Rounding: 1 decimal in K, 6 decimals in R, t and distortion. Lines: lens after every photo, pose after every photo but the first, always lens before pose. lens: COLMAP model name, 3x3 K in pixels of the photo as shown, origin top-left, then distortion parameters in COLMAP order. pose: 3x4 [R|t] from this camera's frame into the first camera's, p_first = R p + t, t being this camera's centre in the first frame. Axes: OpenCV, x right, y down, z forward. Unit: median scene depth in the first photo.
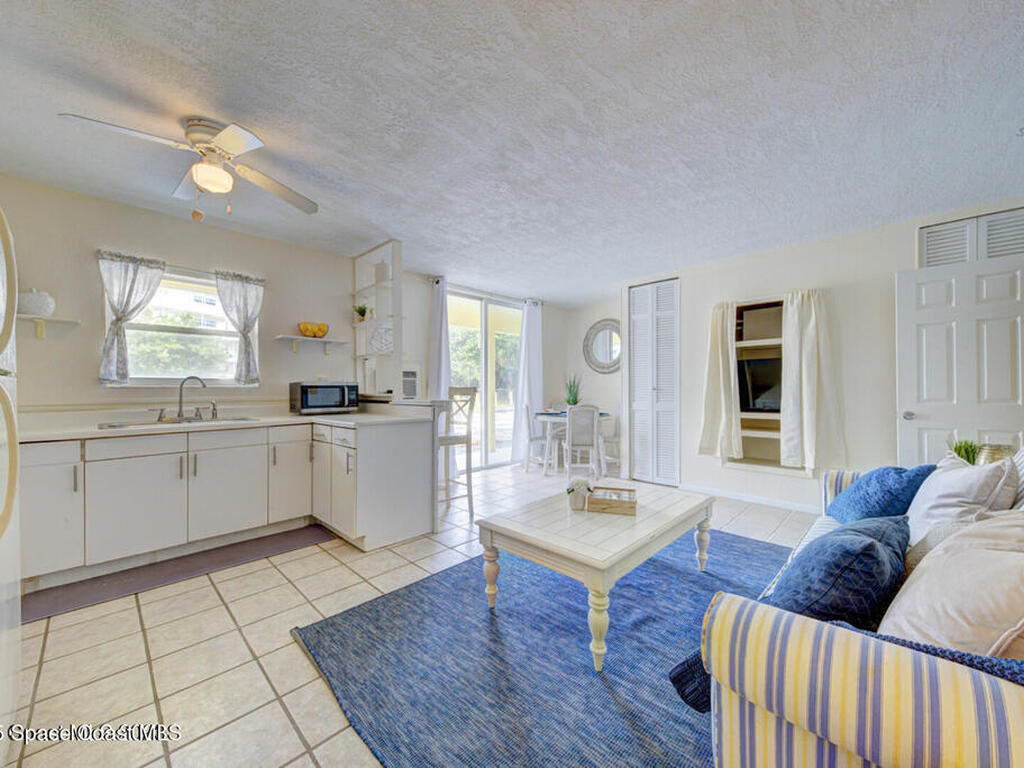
lens RADIAL K [[393.0, 0, 516.1], [0, 393.0, 388.9], [0, 0, 1]] dist [0.022219, -0.003302]
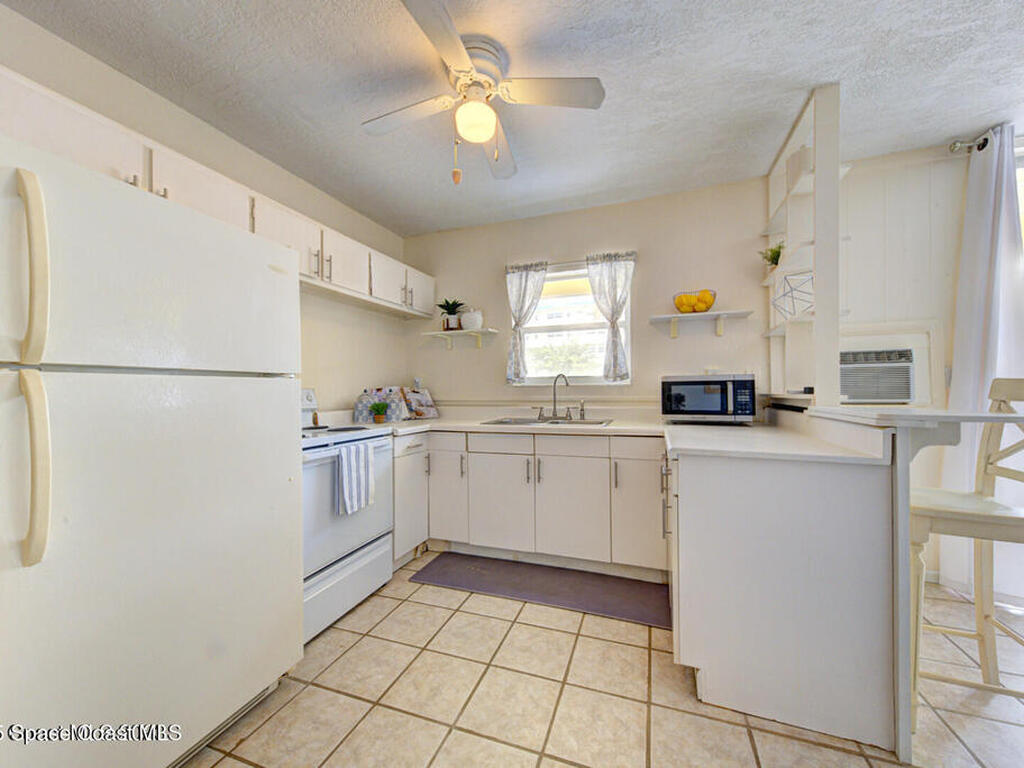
lens RADIAL K [[393.0, 0, 514.7], [0, 393.0, 389.4], [0, 0, 1]] dist [0.022219, -0.003302]
pose [[0.414970, -0.000307, -0.909835, -0.005651], [0.006518, 0.999975, 0.002636, 0.001715], [0.909812, -0.007025, 0.414961, 0.464183]]
